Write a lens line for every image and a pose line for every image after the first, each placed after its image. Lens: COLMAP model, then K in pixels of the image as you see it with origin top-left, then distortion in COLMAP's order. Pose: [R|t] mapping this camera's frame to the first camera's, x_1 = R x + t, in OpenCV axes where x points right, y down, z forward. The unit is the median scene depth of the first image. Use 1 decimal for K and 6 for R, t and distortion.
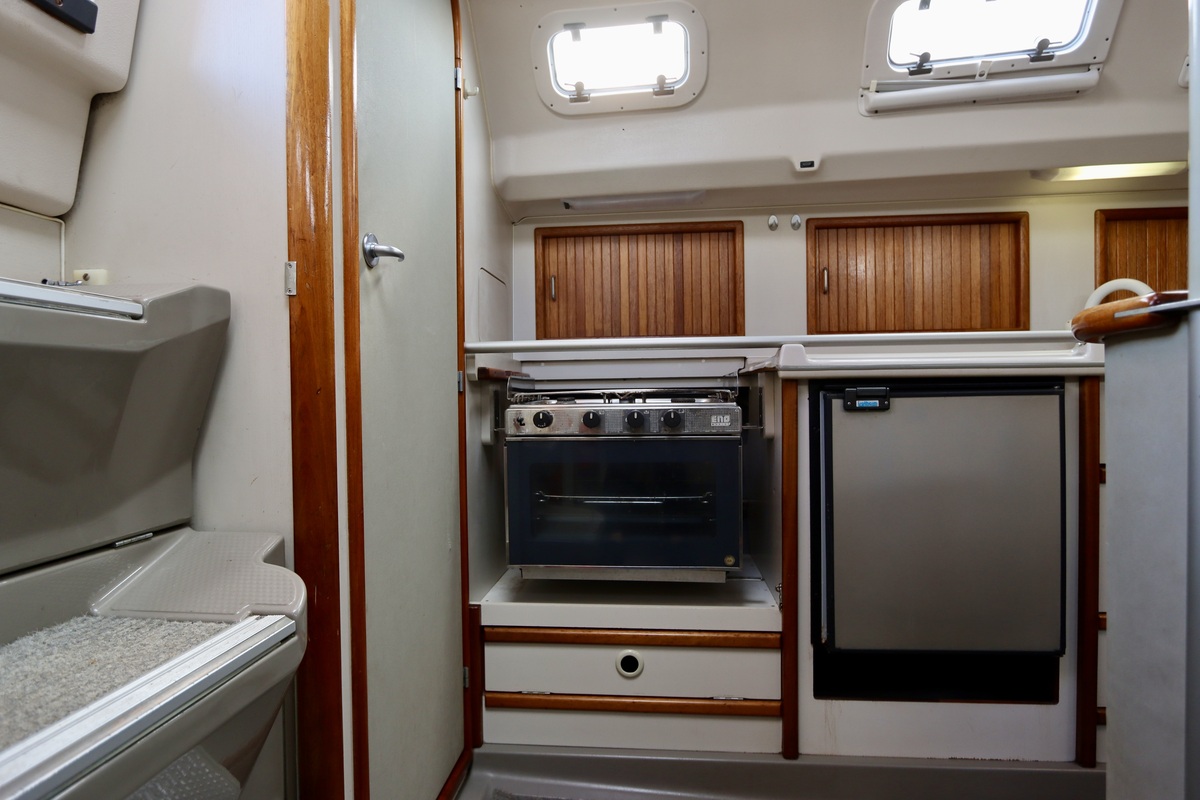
lens RADIAL K [[648.8, 0, 605.3], [0, 648.8, 400.1], [0, 0, 1]] dist [-0.020338, -0.000646]
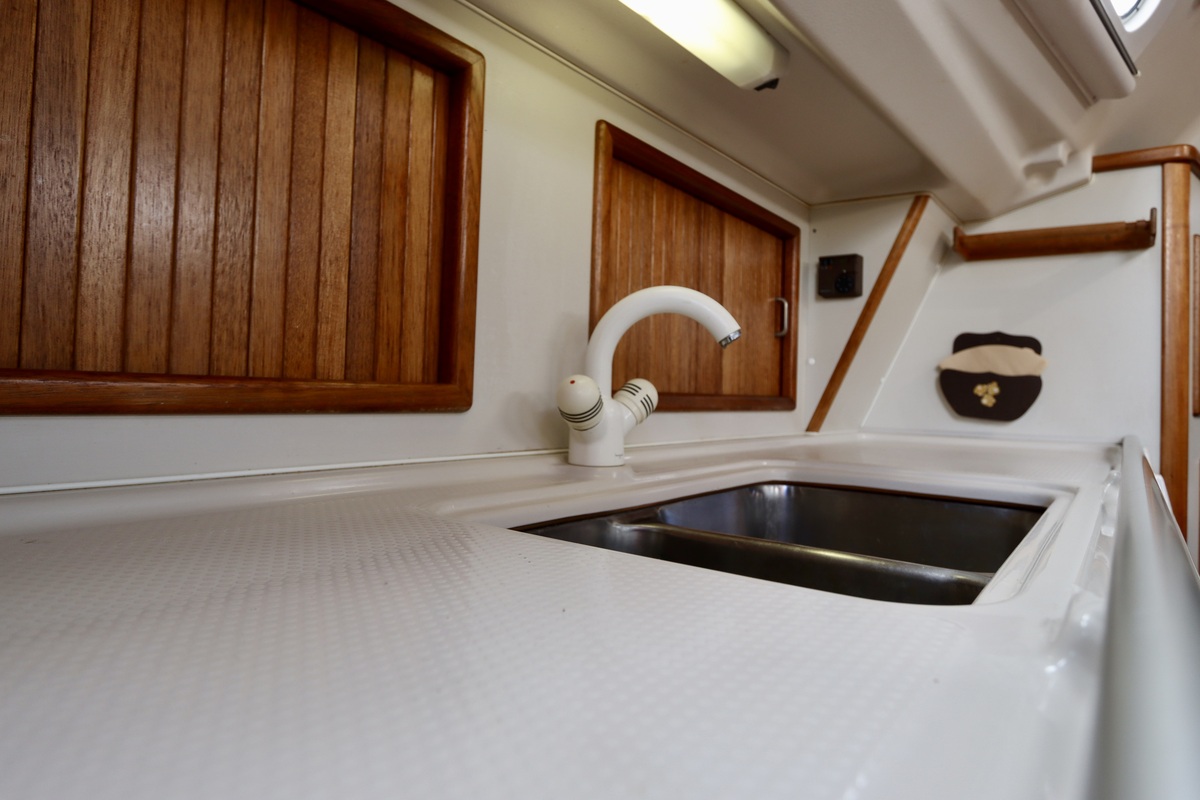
lens RADIAL K [[683.4, 0, 633.0], [0, 683.4, 372.7], [0, 0, 1]] dist [-0.015598, 0.001608]
pose [[0.514694, 0.055848, 0.855553, 0.439721], [-0.022609, 0.998413, -0.051573, -0.115492], [-0.857076, 0.007201, 0.515140, 0.831703]]
